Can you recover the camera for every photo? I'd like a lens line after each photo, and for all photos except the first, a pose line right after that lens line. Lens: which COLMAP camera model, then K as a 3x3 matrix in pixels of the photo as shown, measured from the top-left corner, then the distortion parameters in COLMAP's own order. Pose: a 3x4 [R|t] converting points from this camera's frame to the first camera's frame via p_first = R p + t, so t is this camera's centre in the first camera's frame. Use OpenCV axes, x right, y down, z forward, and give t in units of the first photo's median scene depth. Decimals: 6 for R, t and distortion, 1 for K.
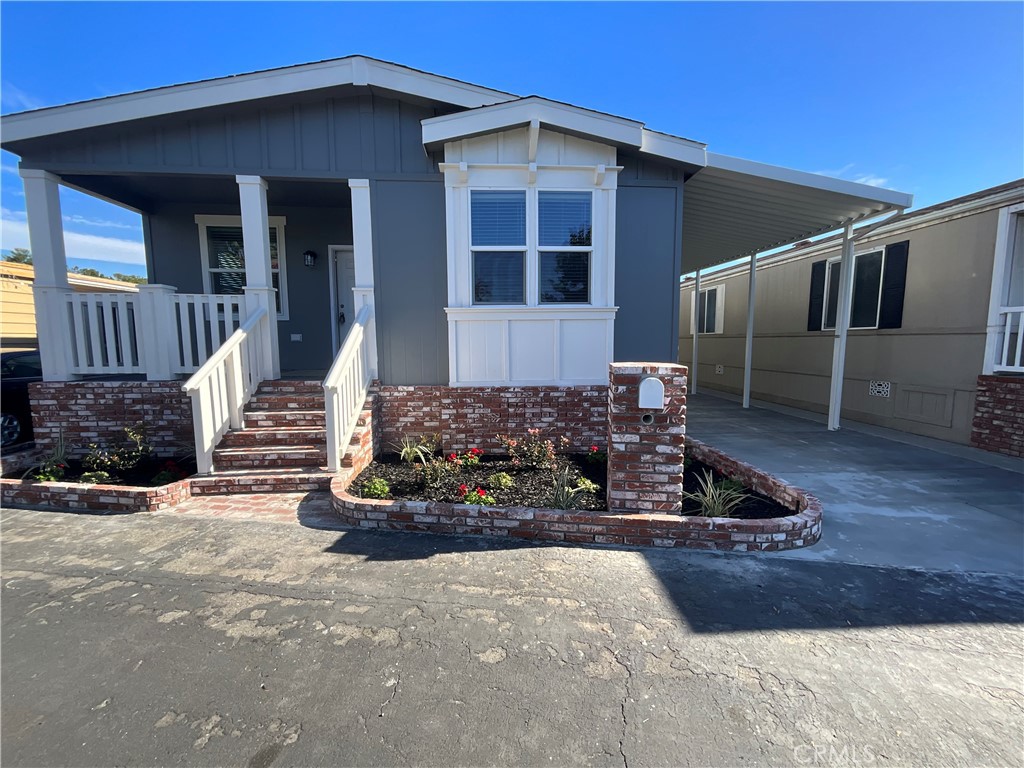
lens RADIAL K [[416.6, 0, 513.7], [0, 416.6, 385.2], [0, 0, 1]] dist [0.000922, -0.000805]
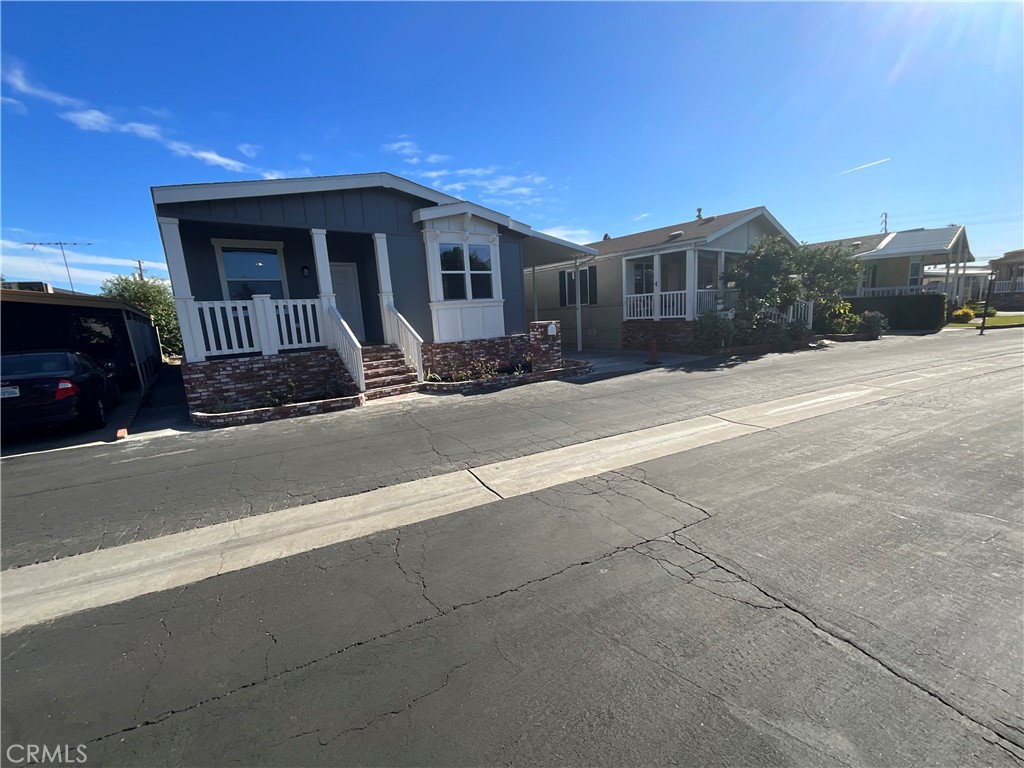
lens RADIAL K [[416.6, 0, 512.6], [0, 416.6, 386.1], [0, 0, 1]] dist [0.000922, -0.000805]
pose [[0.828229, -0.143041, 0.541826, -0.978370], [0.116864, 0.989703, 0.082643, 0.084400], [-0.548068, -0.005127, 0.836418, -0.853717]]
